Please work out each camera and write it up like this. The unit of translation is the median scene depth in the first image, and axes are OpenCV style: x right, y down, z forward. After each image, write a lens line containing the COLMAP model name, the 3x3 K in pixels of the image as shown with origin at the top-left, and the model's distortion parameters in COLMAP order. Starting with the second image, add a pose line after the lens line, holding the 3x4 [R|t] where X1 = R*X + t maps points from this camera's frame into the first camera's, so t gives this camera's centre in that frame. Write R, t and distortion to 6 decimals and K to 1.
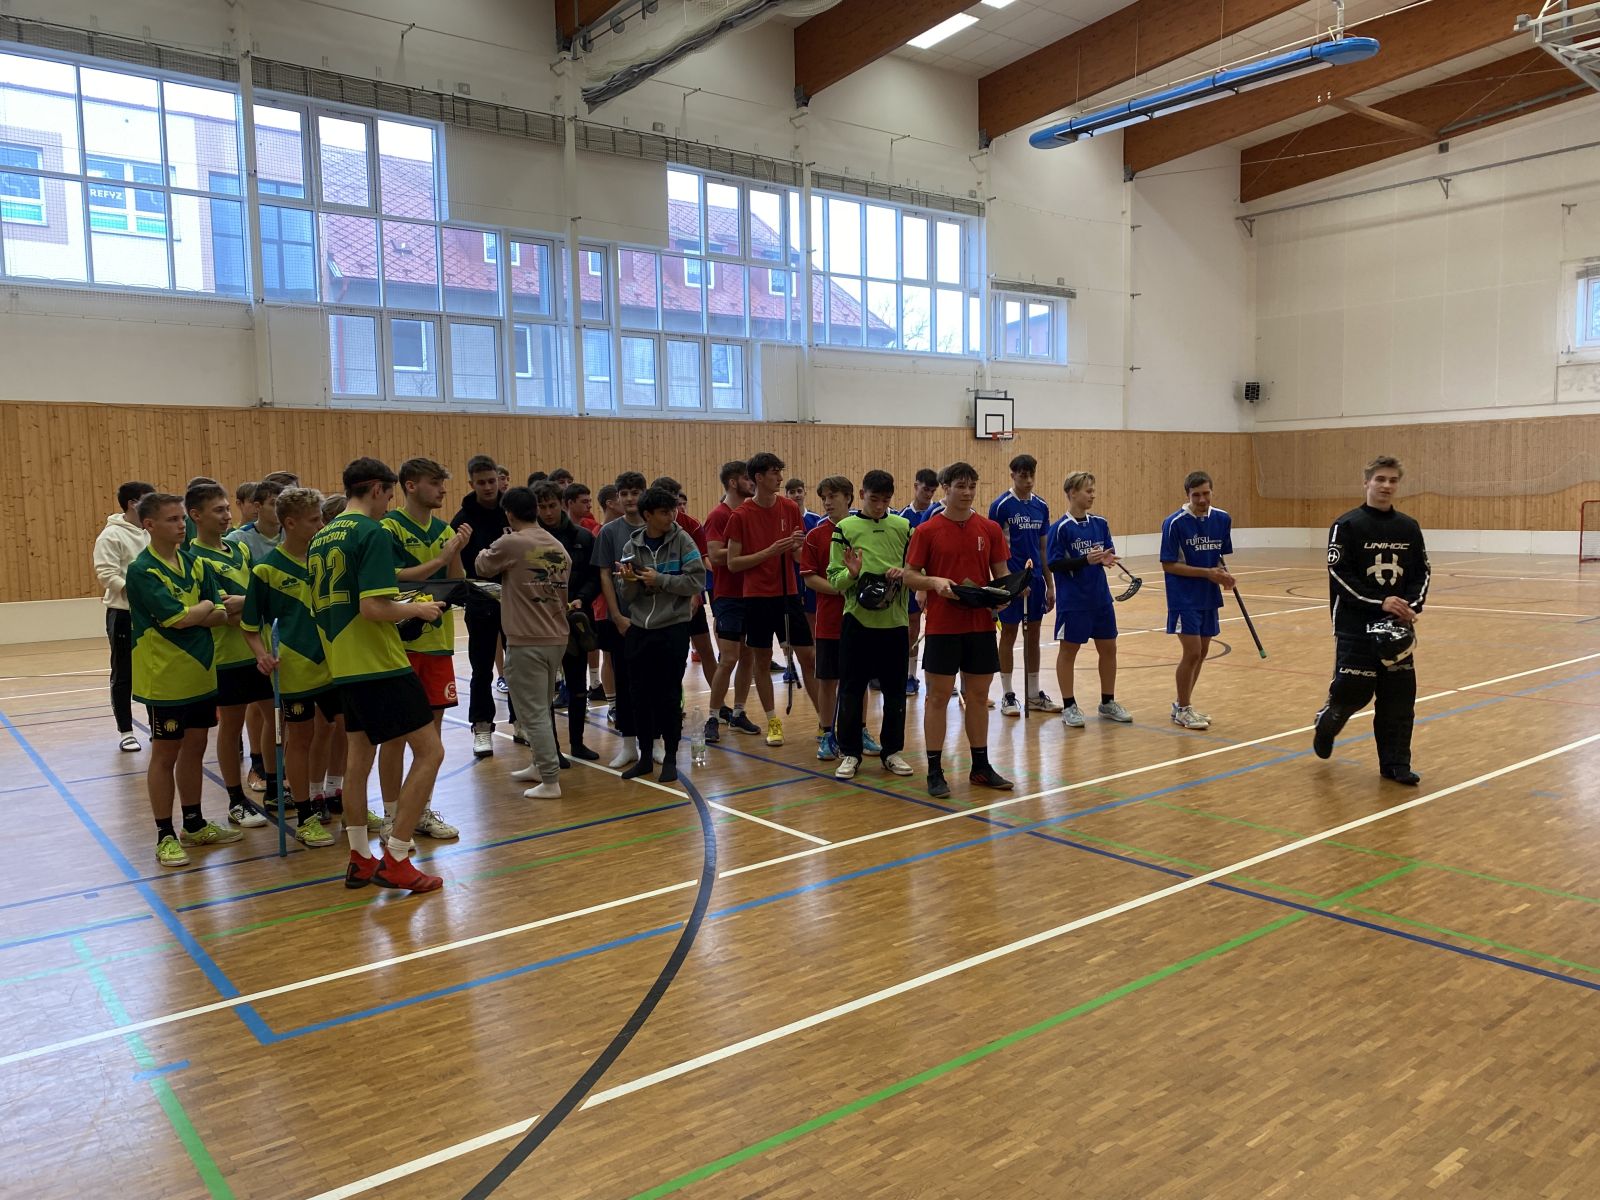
lens RADIAL K [[1232.1, 0, 803.4], [0, 1232.1, 611.0], [0, 0, 1]] dist [0.003969, -0.007359]
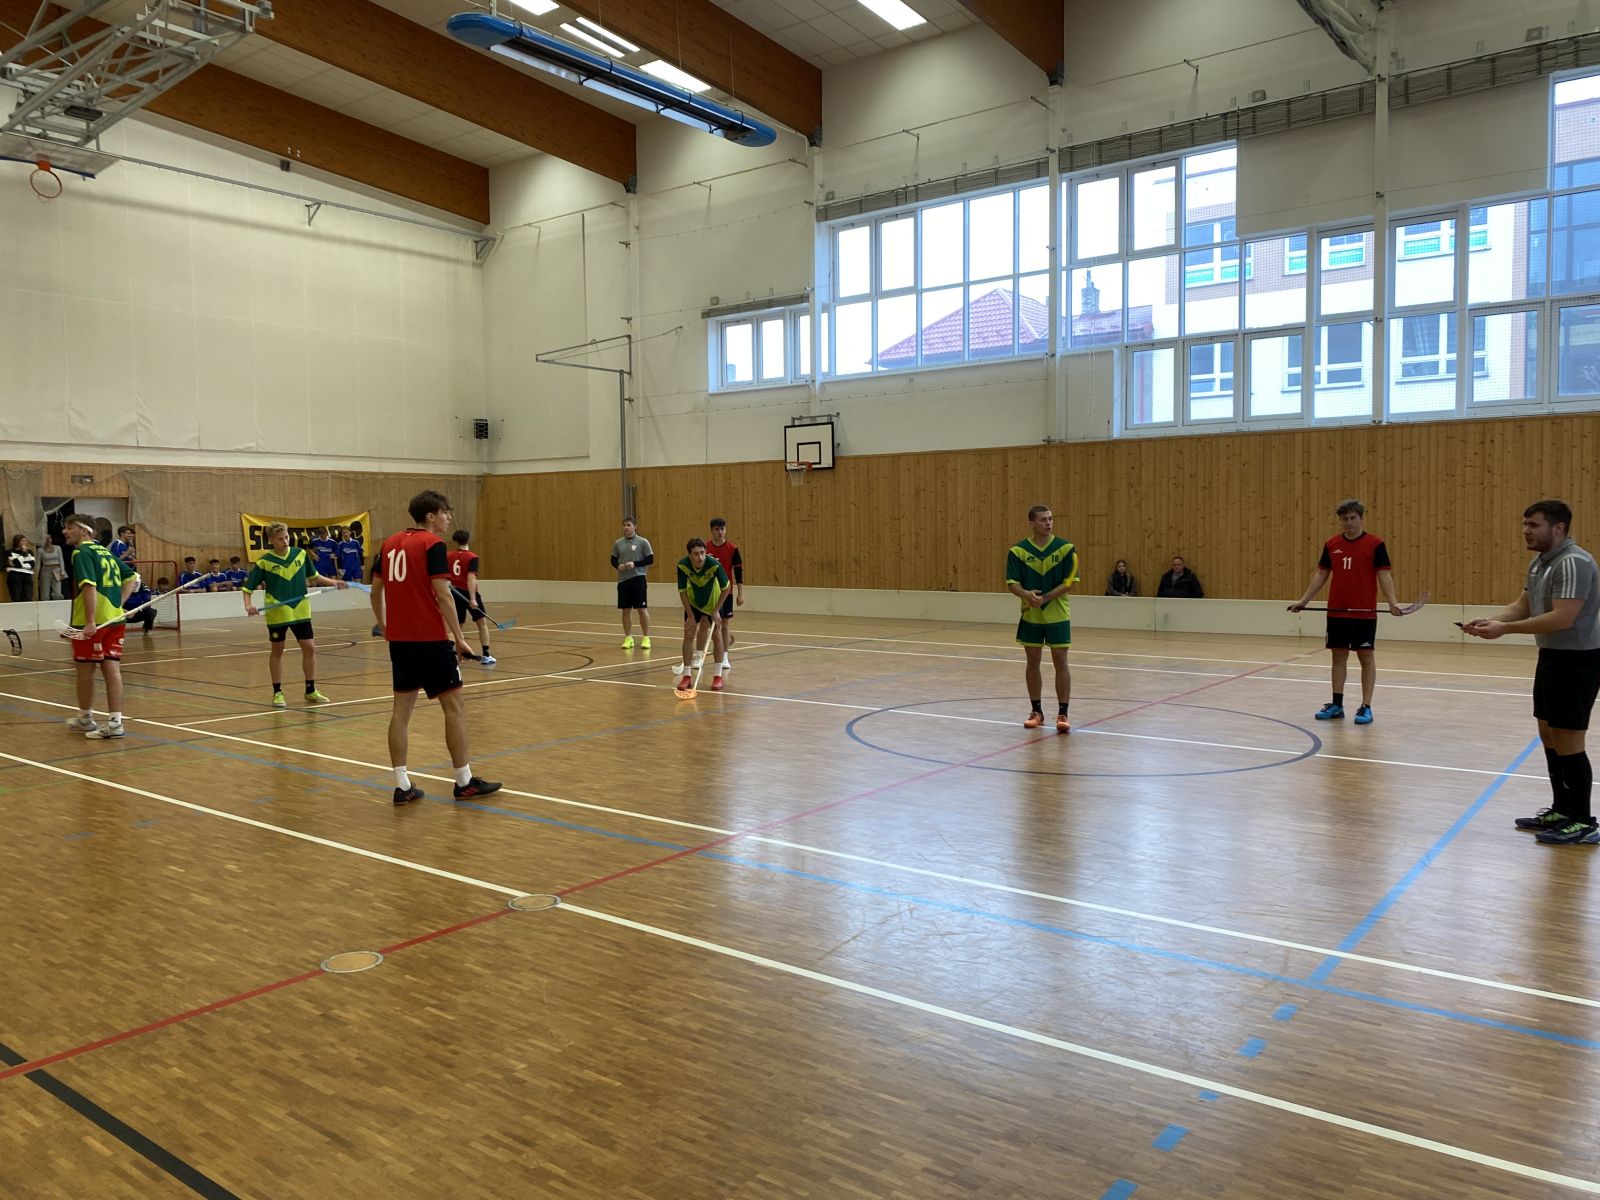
lens RADIAL K [[1182.3, 0, 827.3], [0, 1182.3, 601.4], [0, 0, 1]] dist [0.074091, -0.099006]
pose [[0.253614, 0.075387, -0.964363, 0.581277], [-0.082696, 0.994998, 0.056034, -0.054921], [0.963764, 0.065538, 0.258580, 0.464144]]
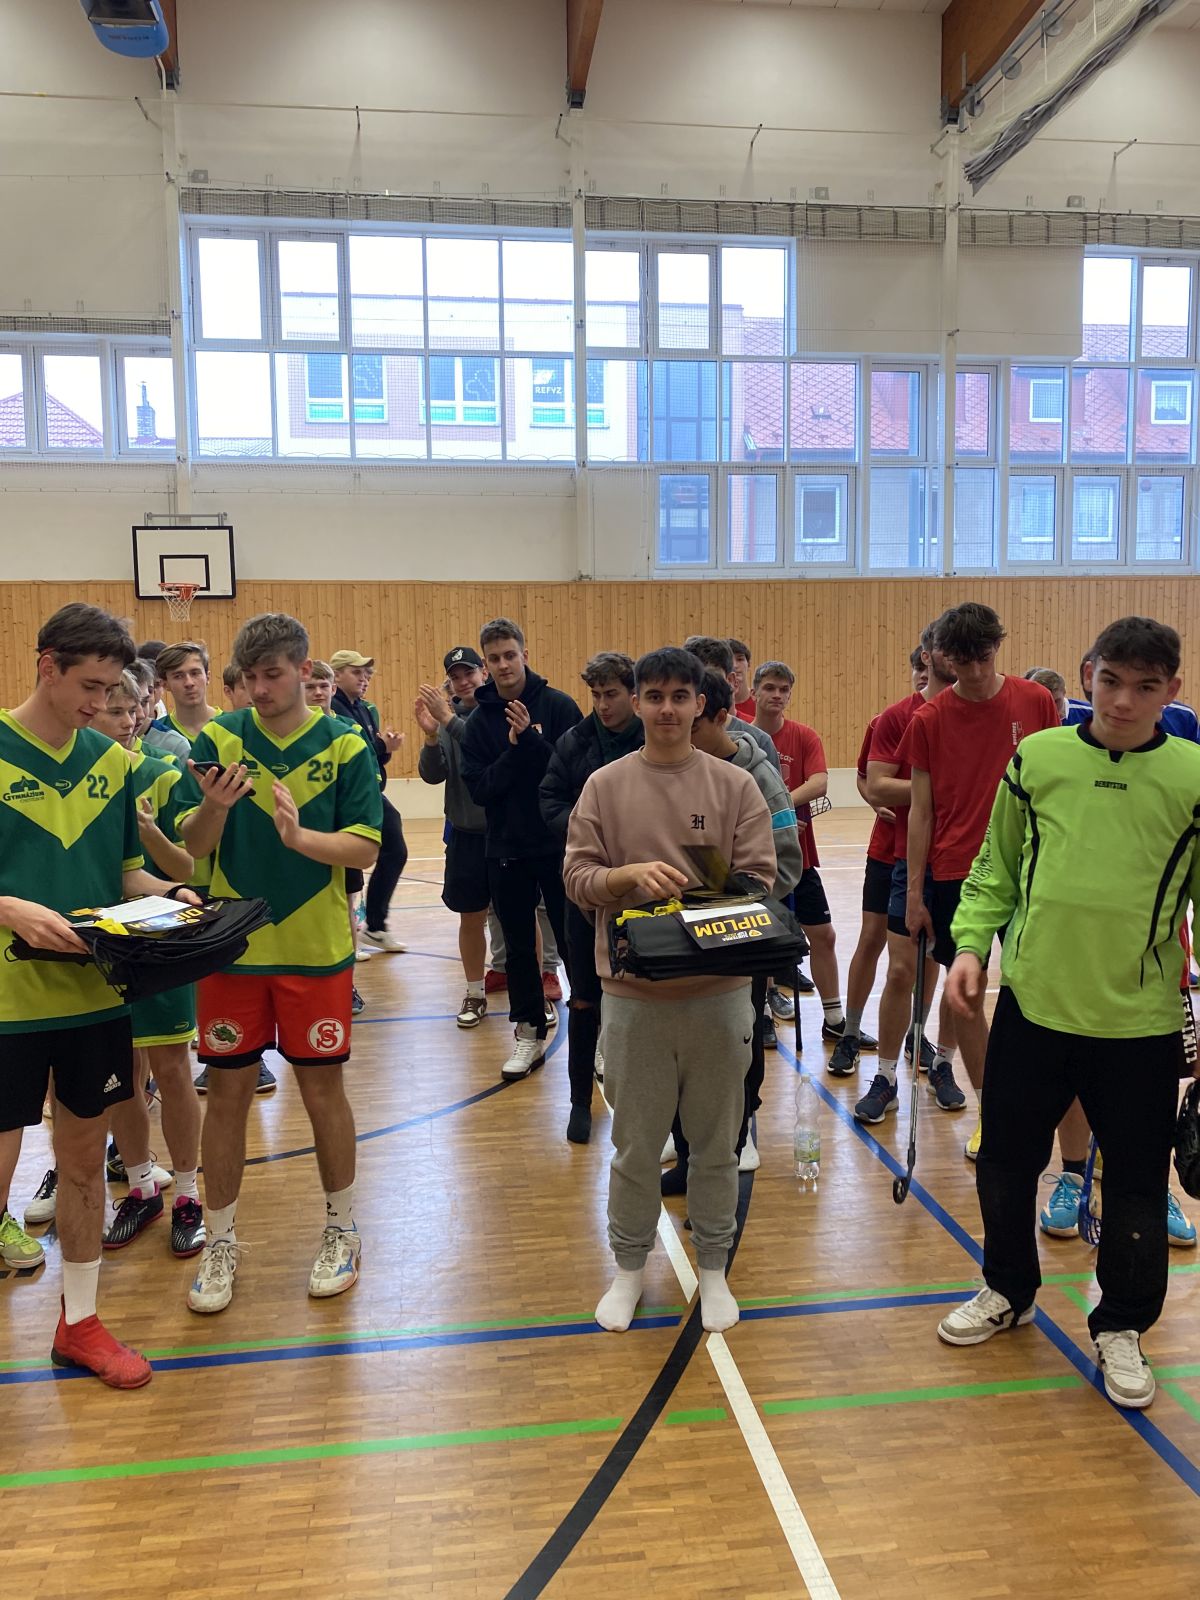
lens RADIAL K [[1182.3, 0, 600.0], [0, 1182.3, 800.0], [0, 0, 1]] dist [0.074091, -0.099006]
pose [[0.854811, 0.055375, -0.515977, 0.043809], [-0.047588, 0.998466, 0.028319, -0.022675], [0.516753, 0.000347, 0.856134, 0.217060]]
